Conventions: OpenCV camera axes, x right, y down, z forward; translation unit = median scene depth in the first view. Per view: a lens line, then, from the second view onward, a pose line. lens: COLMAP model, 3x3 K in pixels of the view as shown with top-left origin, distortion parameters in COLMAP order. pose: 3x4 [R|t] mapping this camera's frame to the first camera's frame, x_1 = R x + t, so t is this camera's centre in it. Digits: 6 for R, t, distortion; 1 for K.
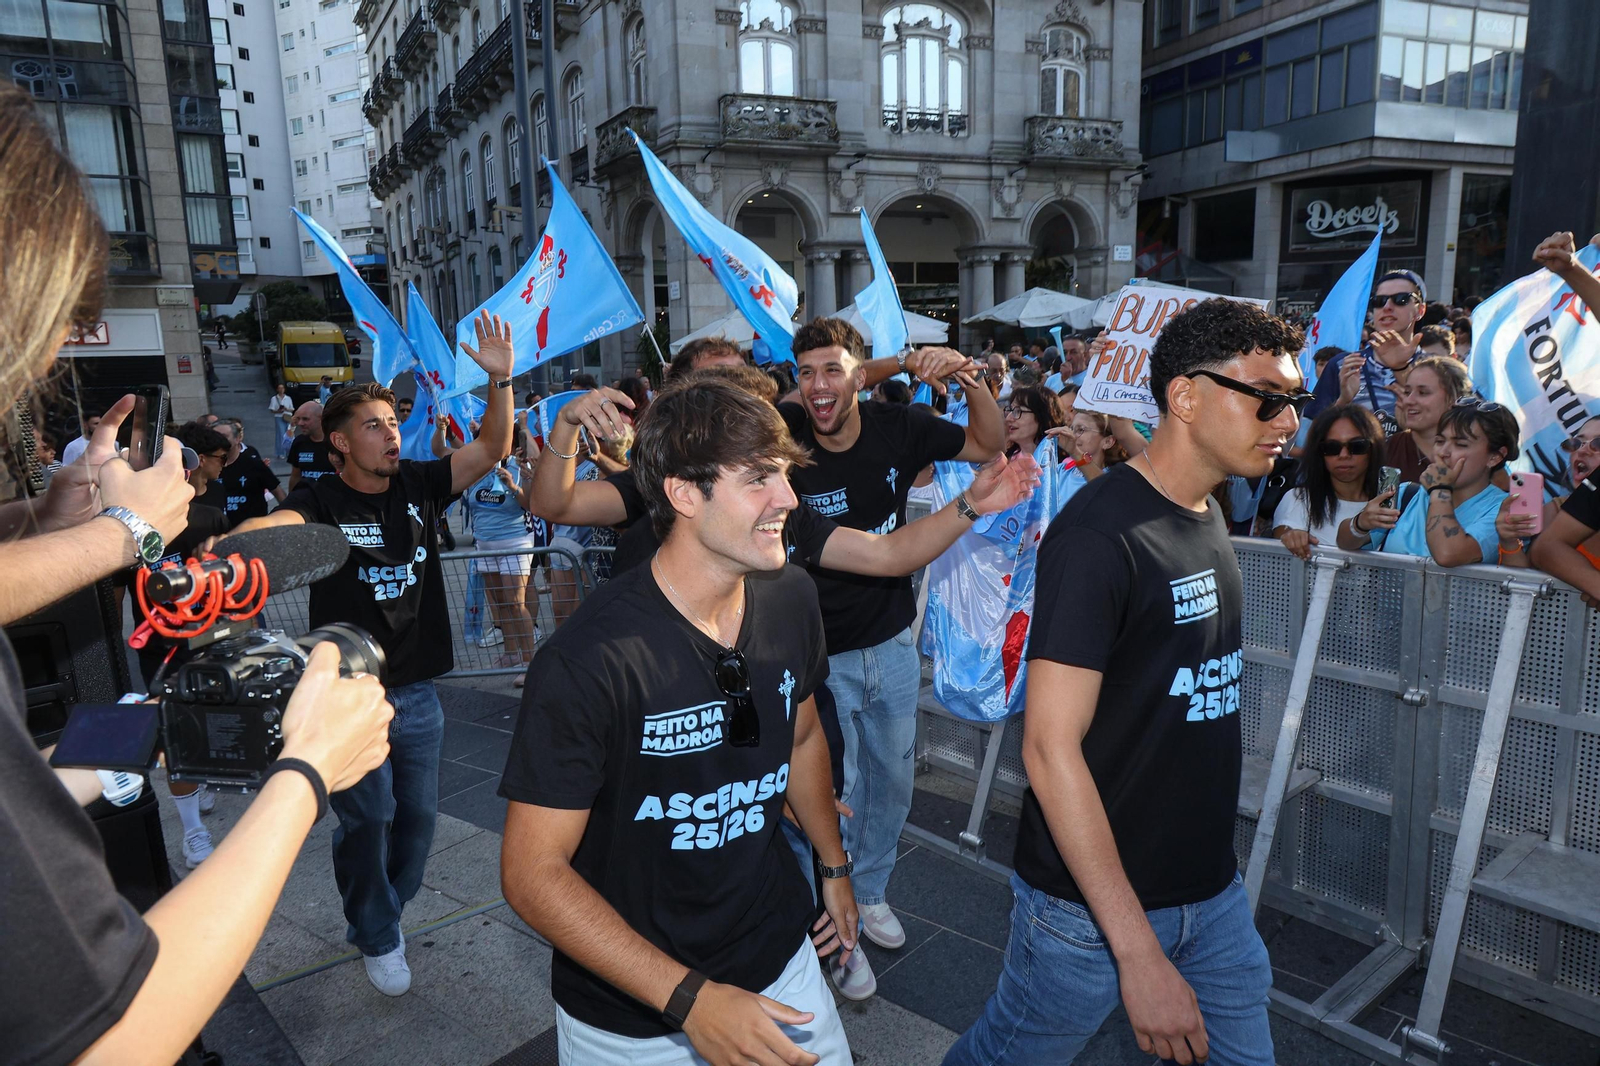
lens RADIAL K [[1069.7, 0, 798.1], [0, 1069.7, 550.7], [0, 0, 1]] dist [-0.000287, 0.005729]
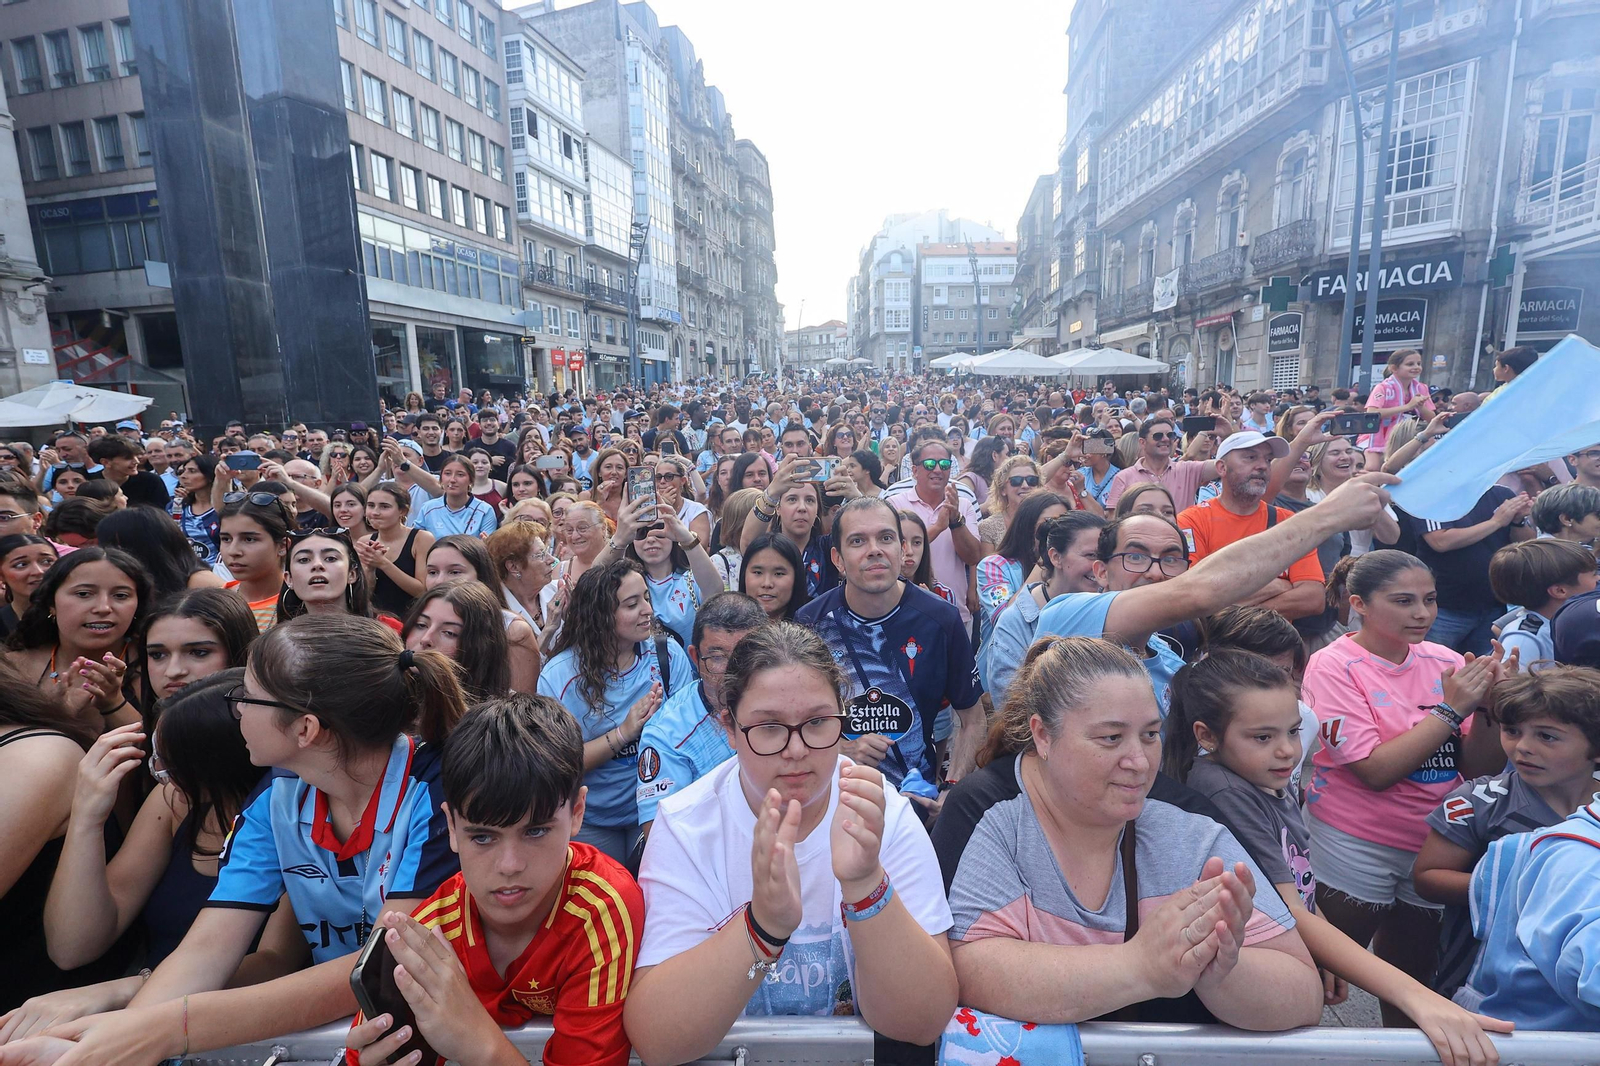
lens RADIAL K [[743.6, 0, 801.2], [0, 743.6, 535.4], [0, 0, 1]] dist [-0.009033, 0.002982]
pose [[0.592503, -0.124472, 0.795893, 0.151504], [0.157464, 0.986827, 0.037109, -0.005029], [-0.790028, 0.103337, 0.604298, -0.049326]]
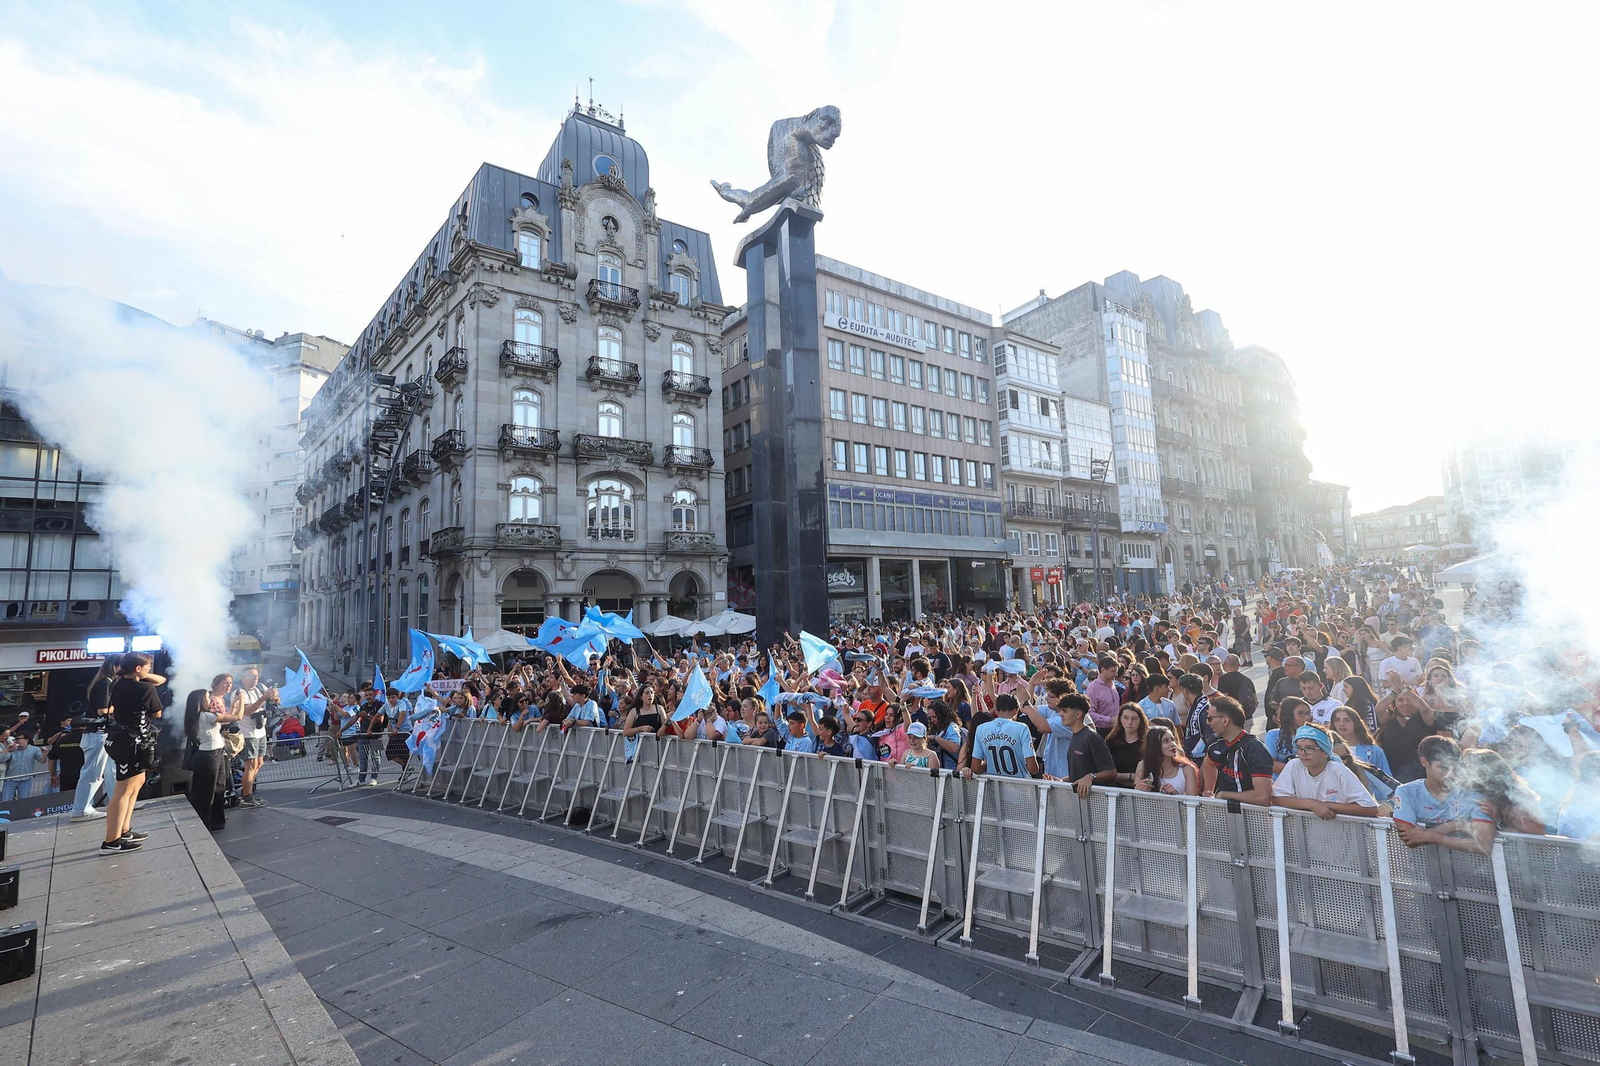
lens RADIAL K [[743.6, 0, 801.1], [0, 743.6, 539.4], [0, 0, 1]] dist [-0.009033, 0.002982]
pose [[0.971846, 0.015353, 0.235116, 0.131651], [0.057408, 0.952373, -0.299482, 0.042015], [-0.228517, 0.304548, 0.924679, -0.343559]]
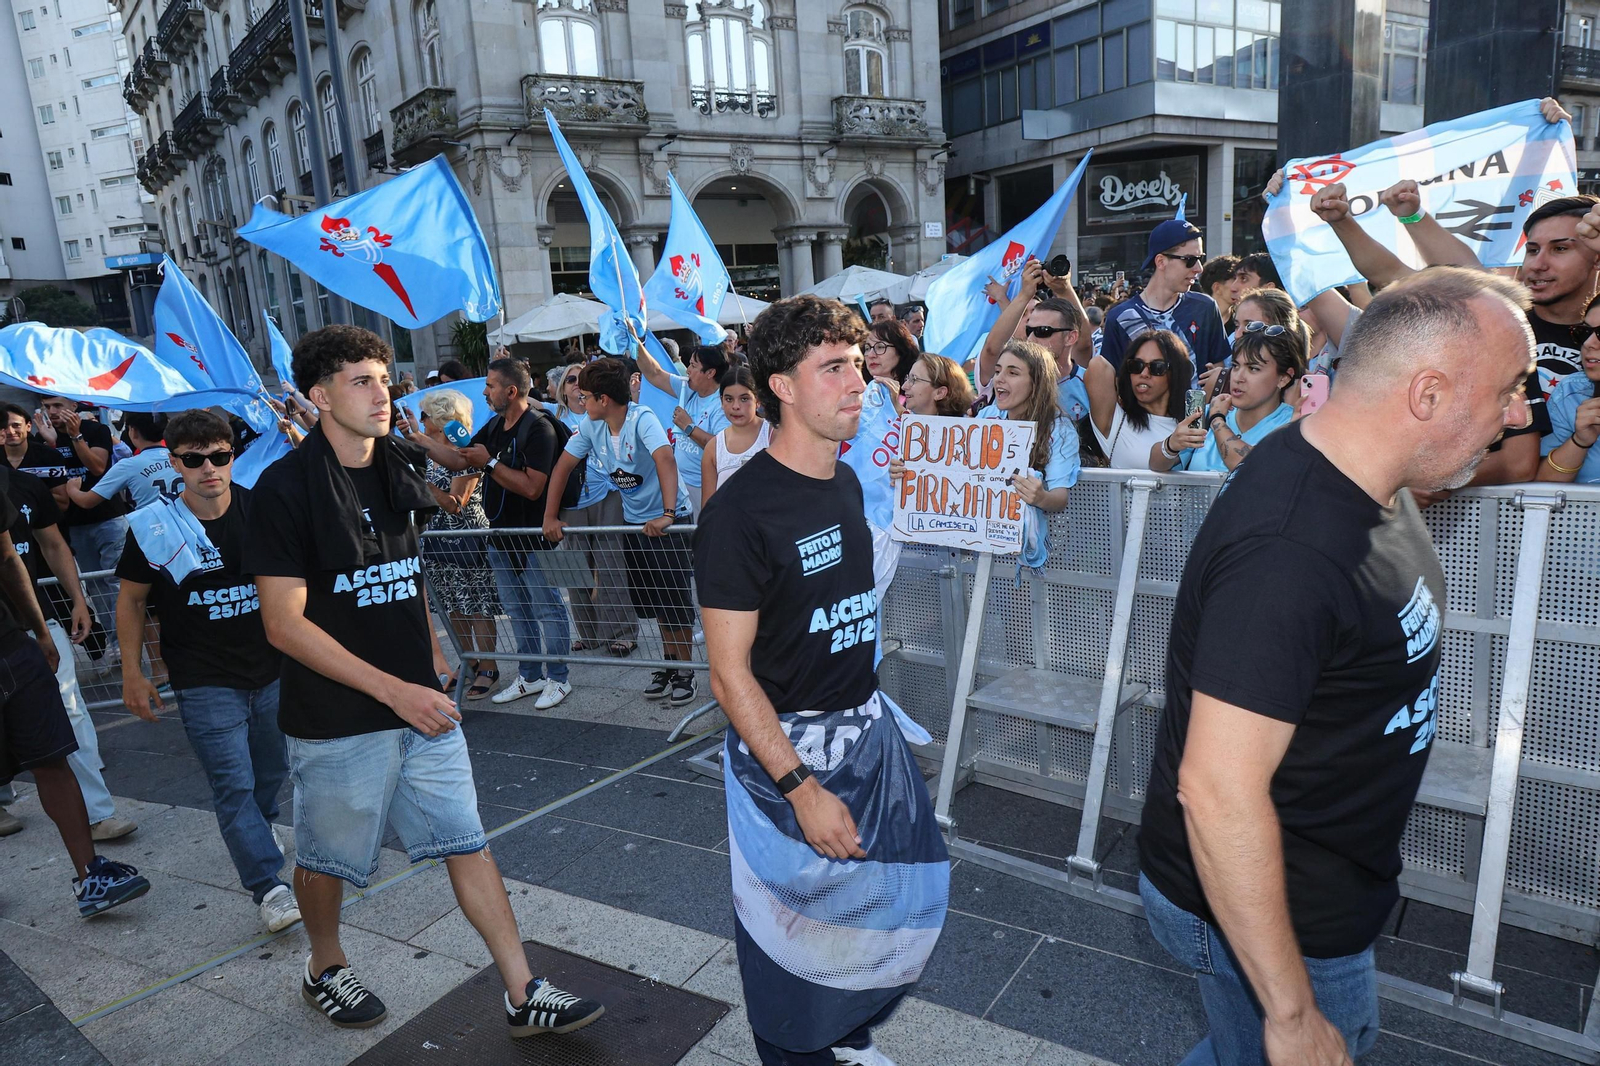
lens RADIAL K [[1069.7, 0, 801.1], [0, 1069.7, 548.3], [0, 0, 1]] dist [-0.000287, 0.005729]
pose [[0.985963, -0.069343, 0.151885, -0.000162], [0.067810, 0.997582, 0.015255, 0.003420], [-0.152576, -0.004742, 0.988280, 0.000646]]
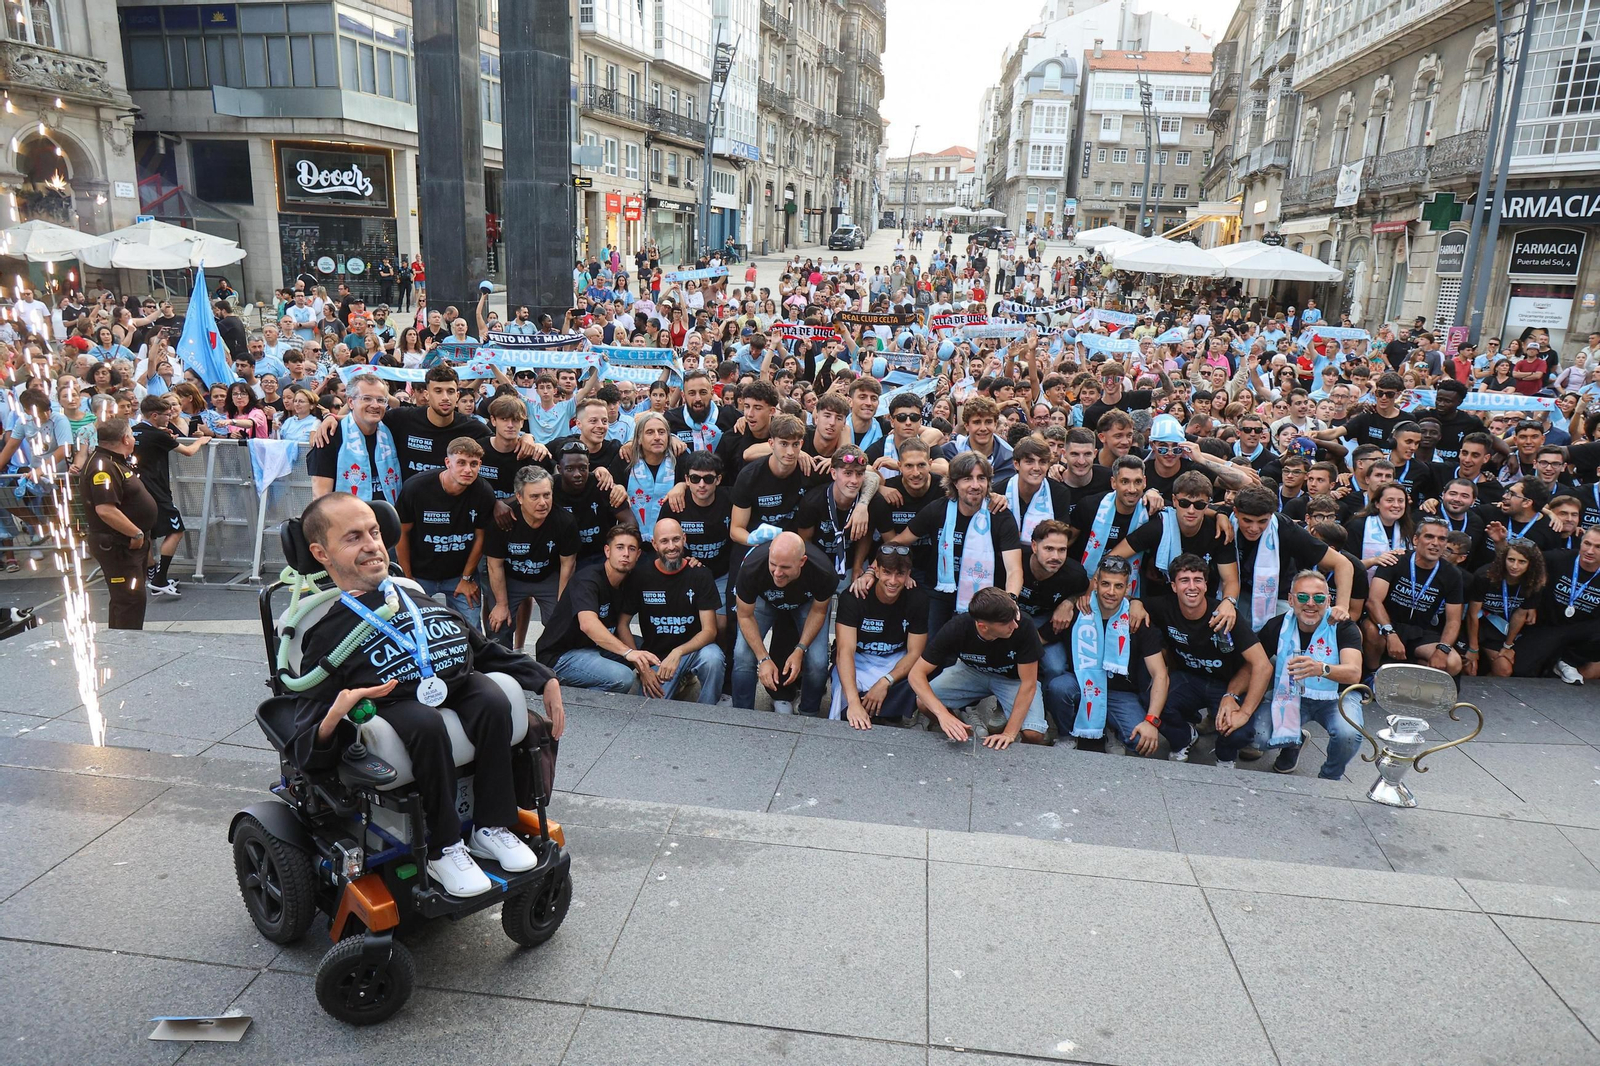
lens RADIAL K [[1069.7, 0, 809.2], [0, 1069.7, 545.5], [0, 0, 1]] dist [-0.000287, 0.005729]
pose [[0.653816, -0.141709, 0.743265, -0.093033], [0.083026, 0.989811, 0.115680, 0.001107], [-0.752084, -0.013923, 0.658920, -0.214465]]
